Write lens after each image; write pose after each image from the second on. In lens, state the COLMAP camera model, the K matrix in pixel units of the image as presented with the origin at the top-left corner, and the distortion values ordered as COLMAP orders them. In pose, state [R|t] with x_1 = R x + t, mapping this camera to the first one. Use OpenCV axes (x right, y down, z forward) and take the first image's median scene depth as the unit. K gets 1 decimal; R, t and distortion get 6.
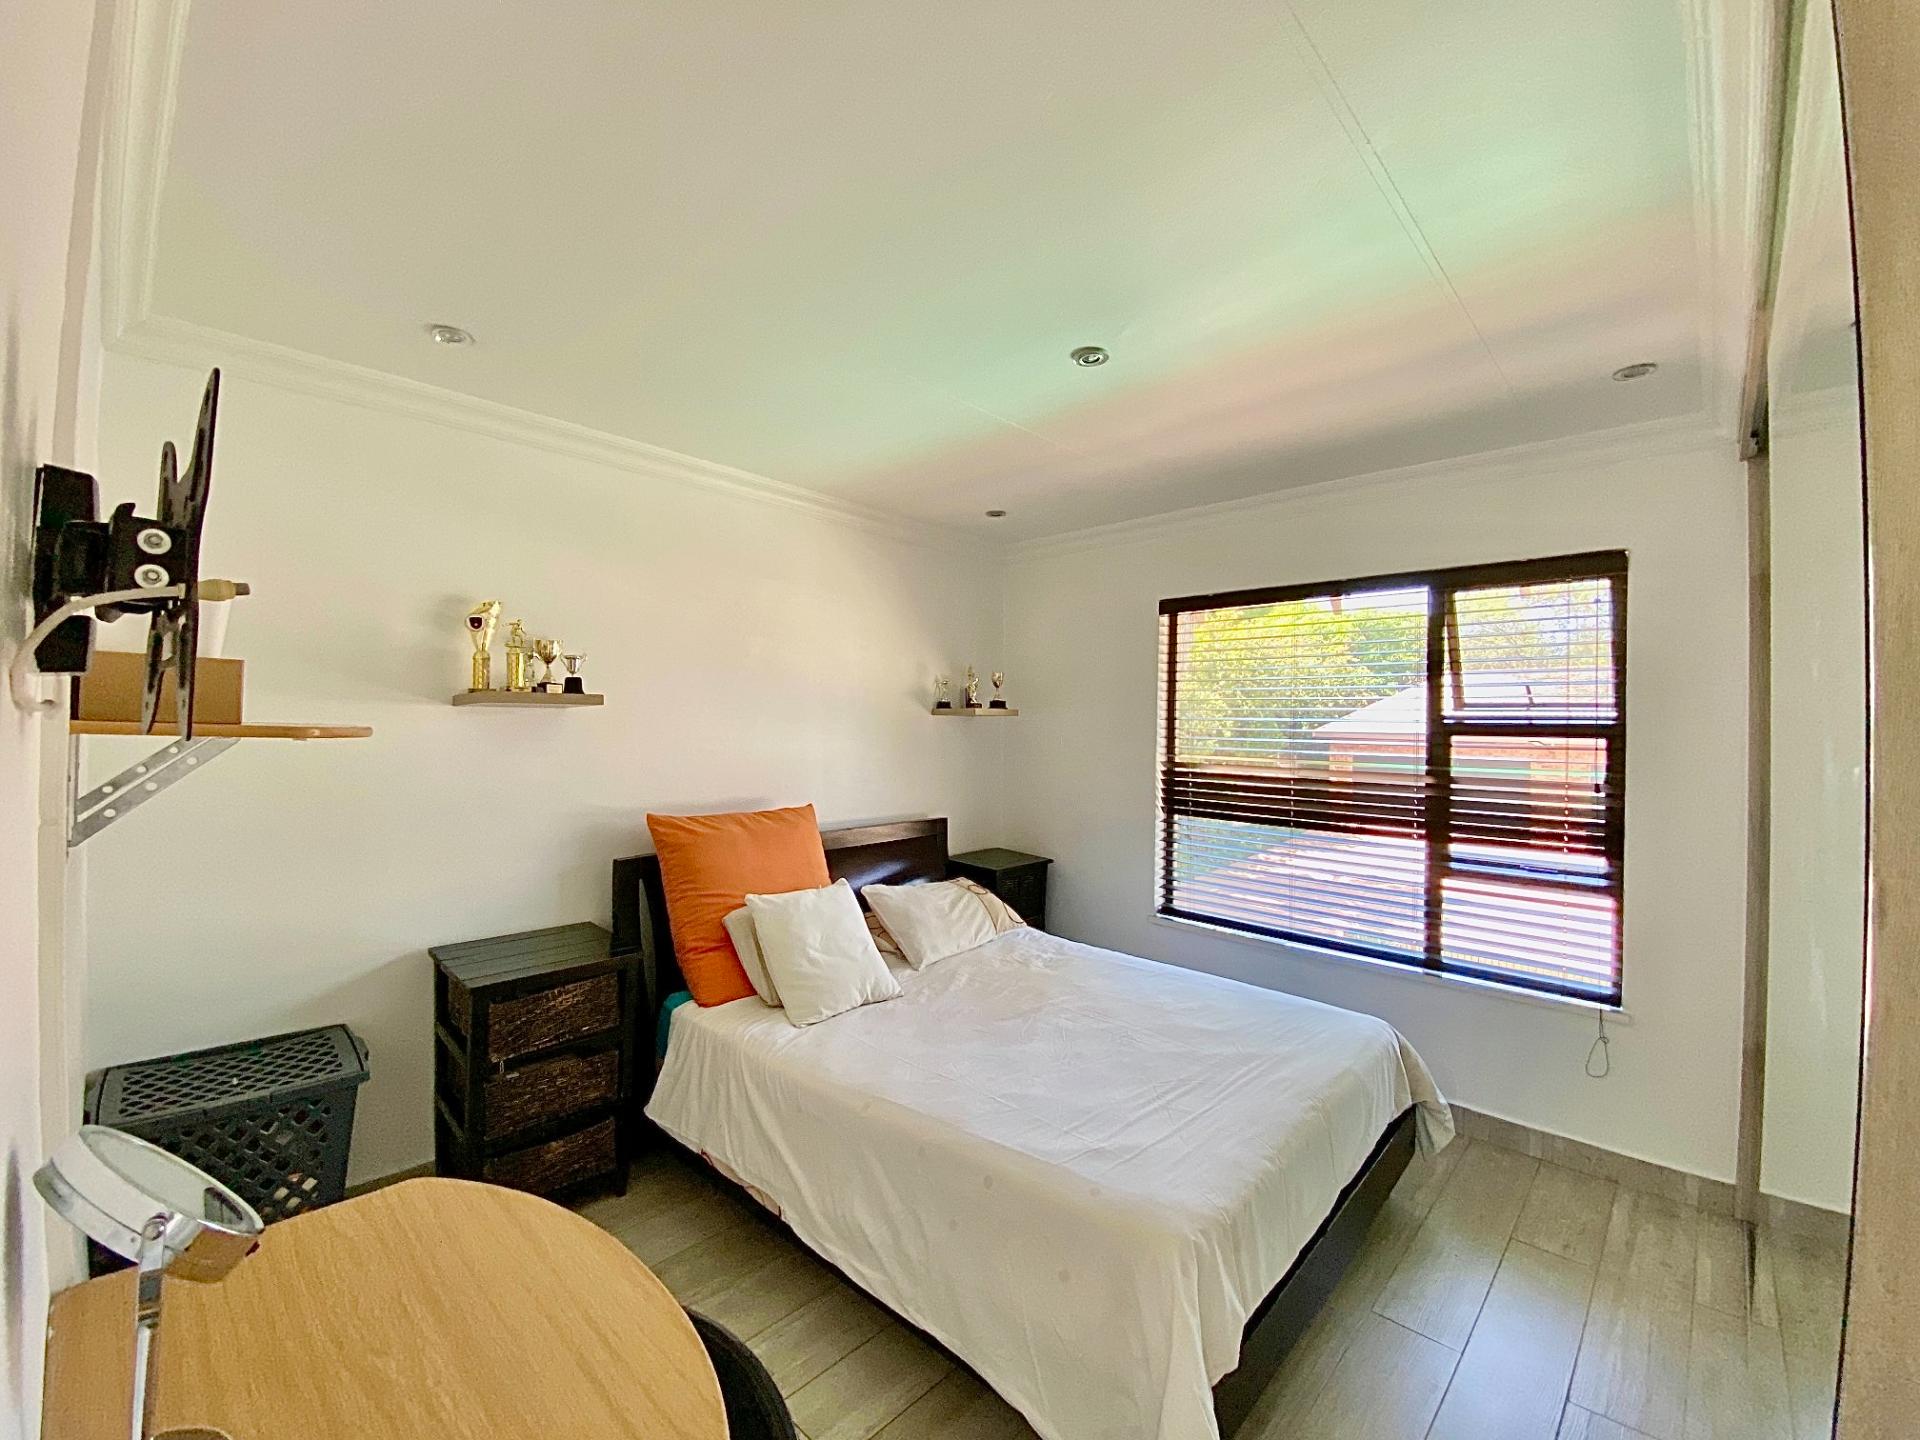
lens RADIAL K [[767.1, 0, 963.4], [0, 767.1, 722.4], [0, 0, 1]] dist [0.029078, -0.030372]
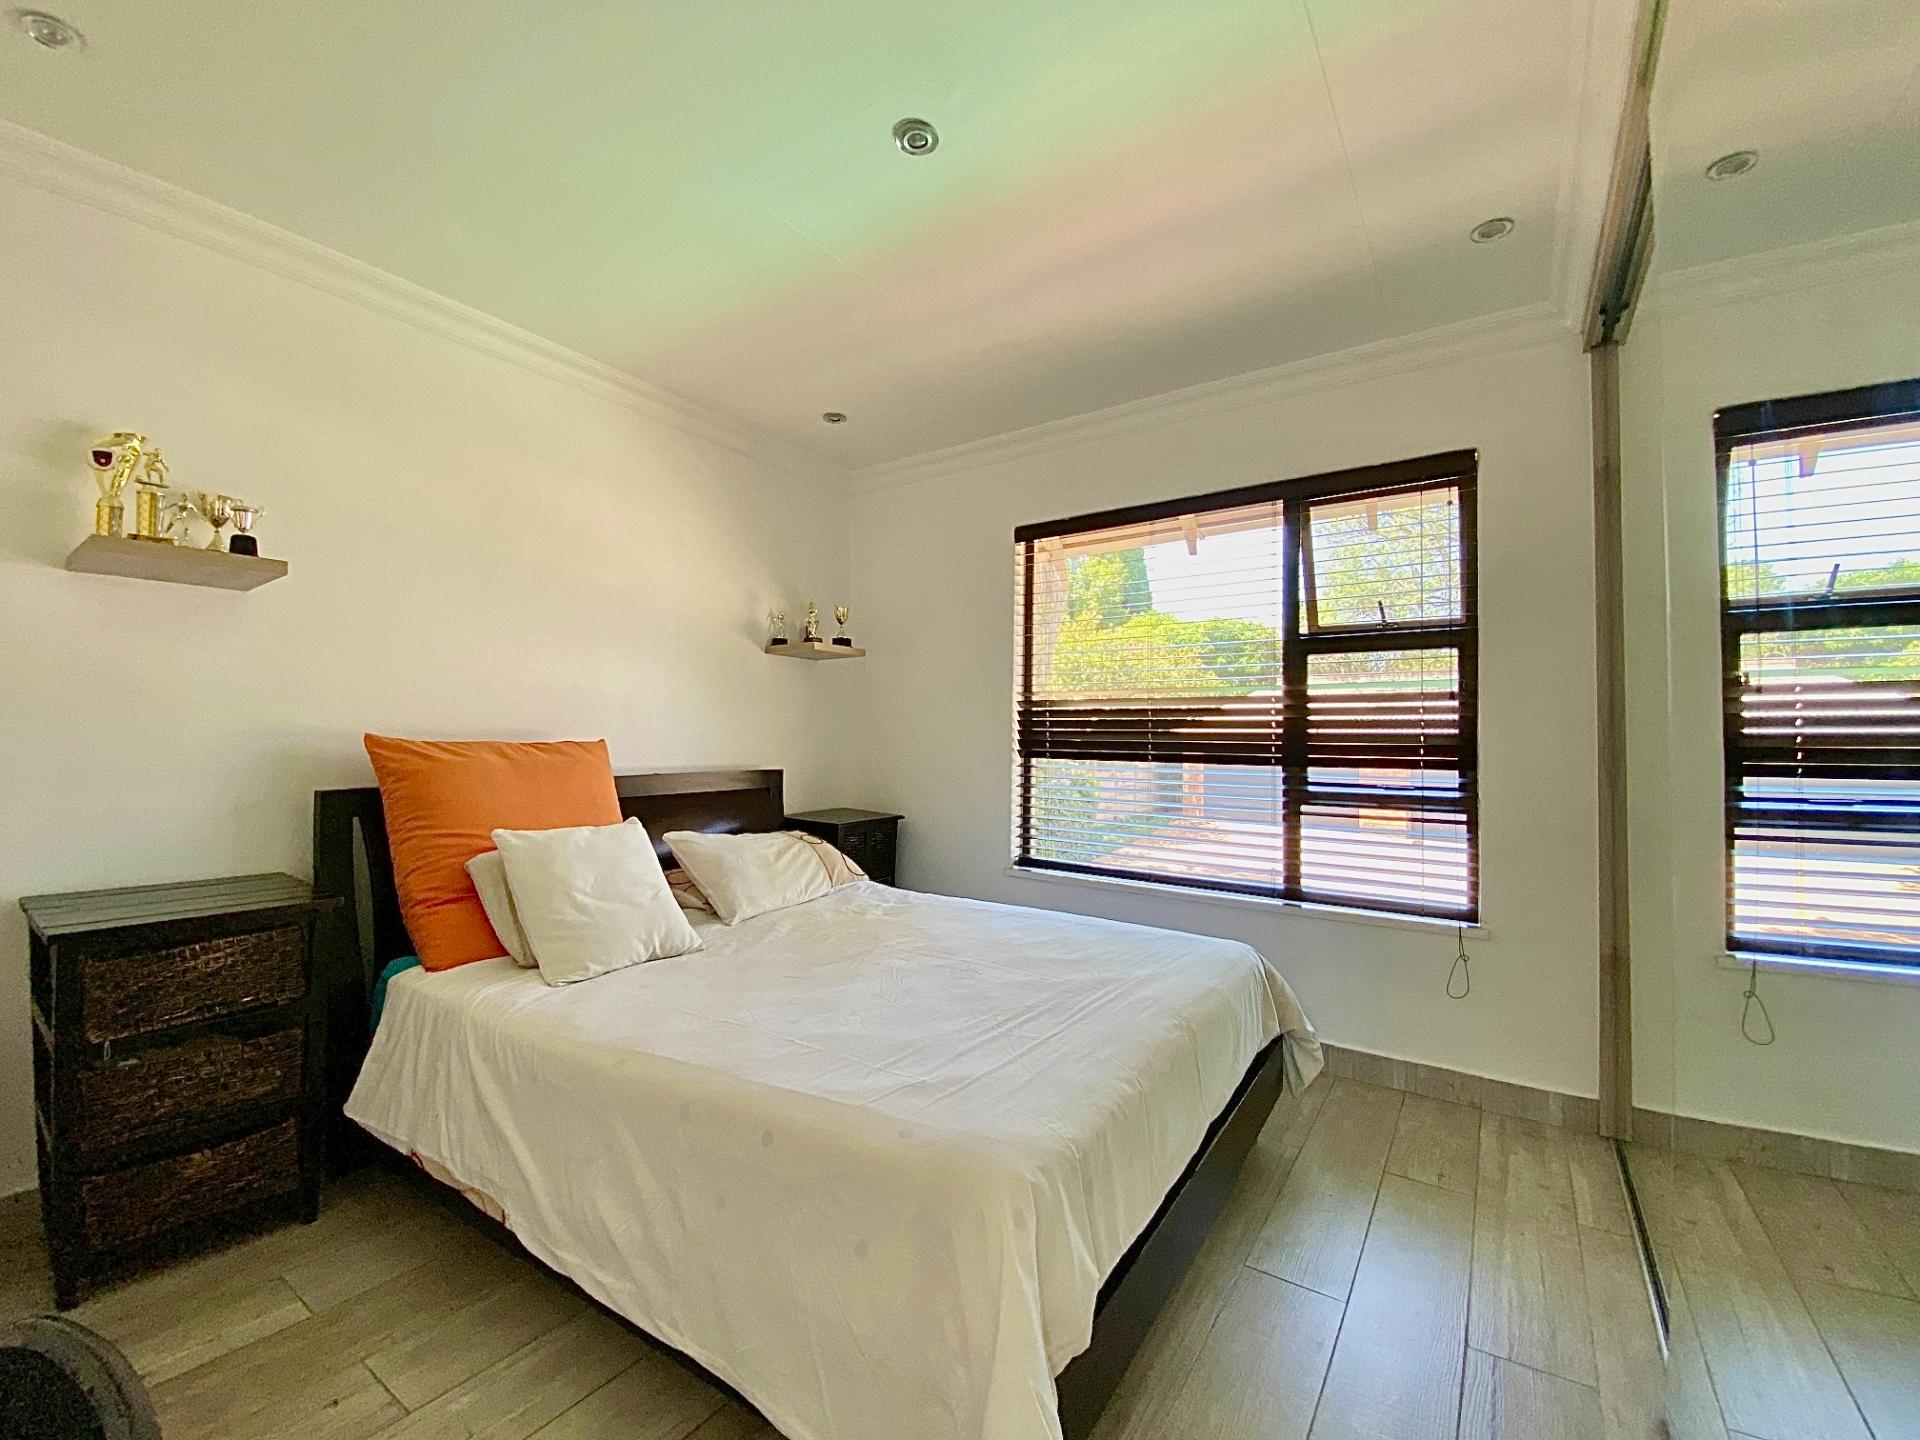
lens RADIAL K [[767.1, 0, 963.4], [0, 767.1, 722.4], [0, 0, 1]] dist [0.029078, -0.030372]
pose [[0.986685, -0.001005, 0.162642, 0.062153], [0.003730, 0.999858, -0.016452, 0.132641], [-0.162602, 0.016840, 0.986548, 0.146251]]
